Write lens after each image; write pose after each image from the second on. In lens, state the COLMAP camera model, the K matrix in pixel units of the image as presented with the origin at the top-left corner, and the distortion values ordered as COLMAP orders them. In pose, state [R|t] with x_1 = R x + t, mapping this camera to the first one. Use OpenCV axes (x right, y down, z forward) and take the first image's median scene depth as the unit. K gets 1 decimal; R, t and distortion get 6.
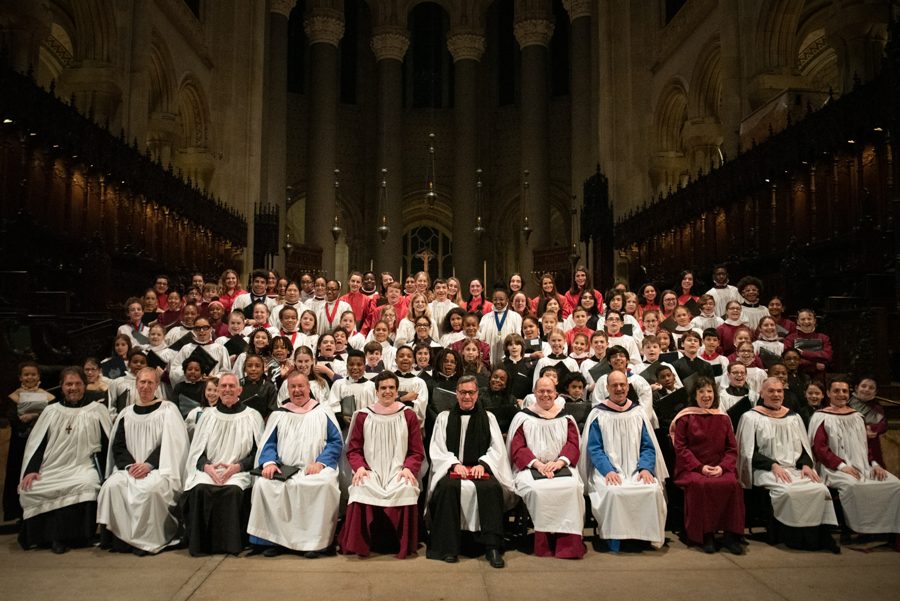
lens RADIAL K [[1825.1, 0, 450.0], [0, 1825.1, 300.5], [0, 0, 1]] dist [-0.224664, 0.085530]
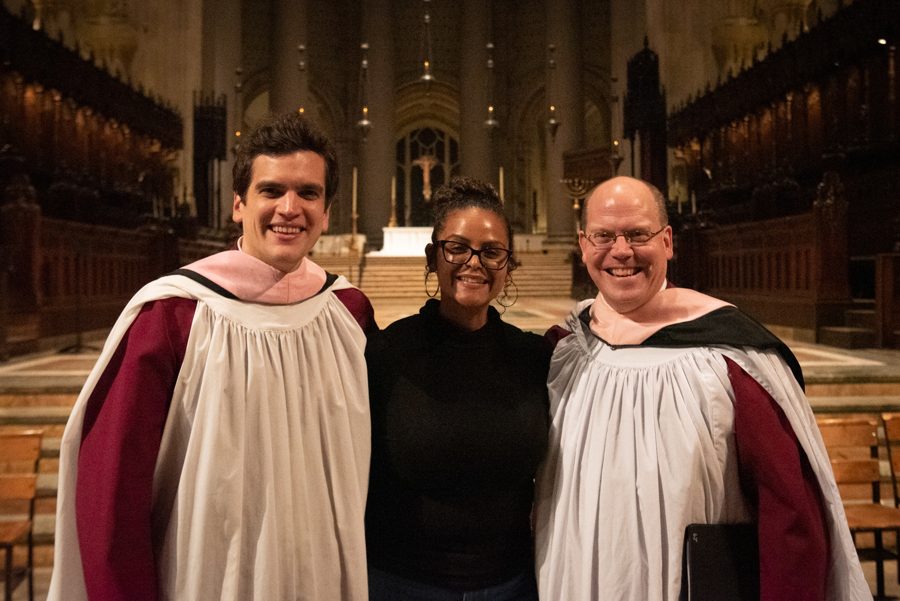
lens RADIAL K [[1825.1, 0, 450.0], [0, 1825.1, 300.5], [0, 0, 1]] dist [-0.224664, 0.085530]
pose [[0.999689, -0.012010, -0.021871, 0.014745], [0.012739, 0.999357, 0.033526, 0.009385], [0.021454, -0.033795, 0.999199, 0.236871]]
